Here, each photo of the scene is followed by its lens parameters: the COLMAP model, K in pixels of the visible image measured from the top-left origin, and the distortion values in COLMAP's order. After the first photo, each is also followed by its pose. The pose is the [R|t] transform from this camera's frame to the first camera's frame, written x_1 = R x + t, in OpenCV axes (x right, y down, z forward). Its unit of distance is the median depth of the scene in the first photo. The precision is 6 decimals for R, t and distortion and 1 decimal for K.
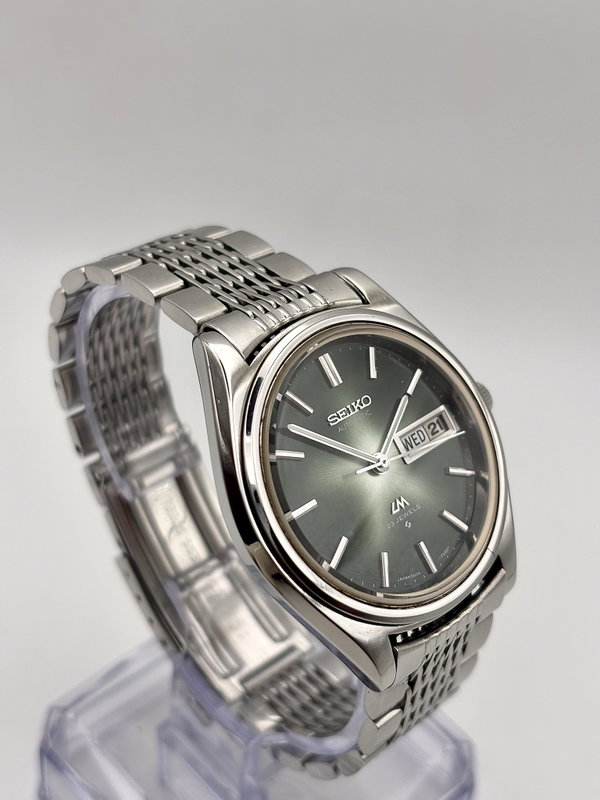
lens RADIAL K [[1186.8, 0, 283.1], [0, 1186.8, 400.2], [0, 0, 1]] dist [0.152657, -0.017083]
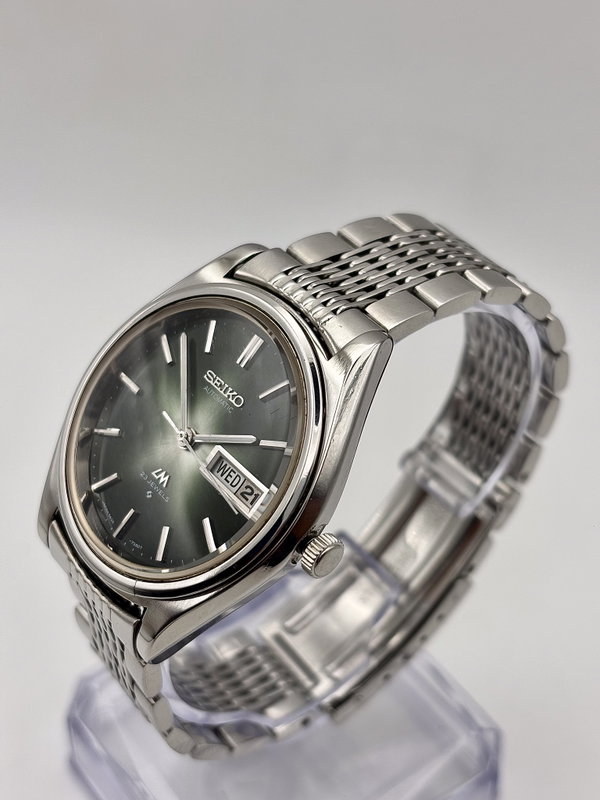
lens RADIAL K [[1203.3, 0, 300.0], [0, 1203.3, 400.0], [0, 0, 1]] dist [0.195117, 0.019291]
pose [[-0.095199, 0.590936, -0.801082, 0.815044], [-0.632254, 0.585683, 0.507178, -0.506990], [0.768890, 0.554770, 0.317866, 0.705687]]
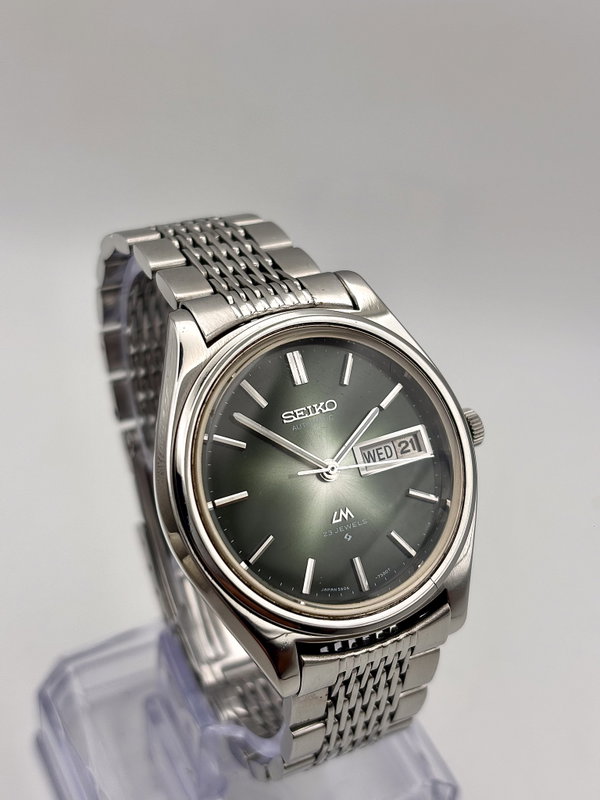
lens RADIAL K [[1186.8, 0, 283.1], [0, 1186.8, 400.2], [0, 0, 1]] dist [0.152657, -0.017083]
pose [[0.959297, 0.169764, -0.225675, 0.245010], [-0.172534, 0.984975, 0.007540, -0.004063], [0.223564, 0.031704, 0.974173, 0.032042]]
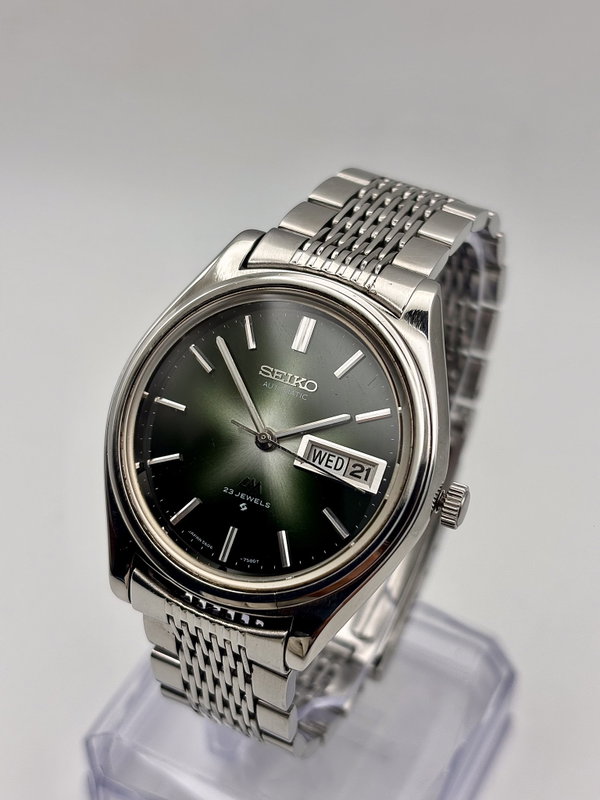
lens RADIAL K [[1203.3, 0, 300.0], [0, 1203.3, 400.0], [0, 0, 1]] dist [0.195117, 0.019291]
pose [[0.350808, 0.568855, -0.743867, 0.752902], [-0.579431, 0.755887, 0.304788, -0.266124], [0.735659, 0.324097, 0.594783, 0.419626]]
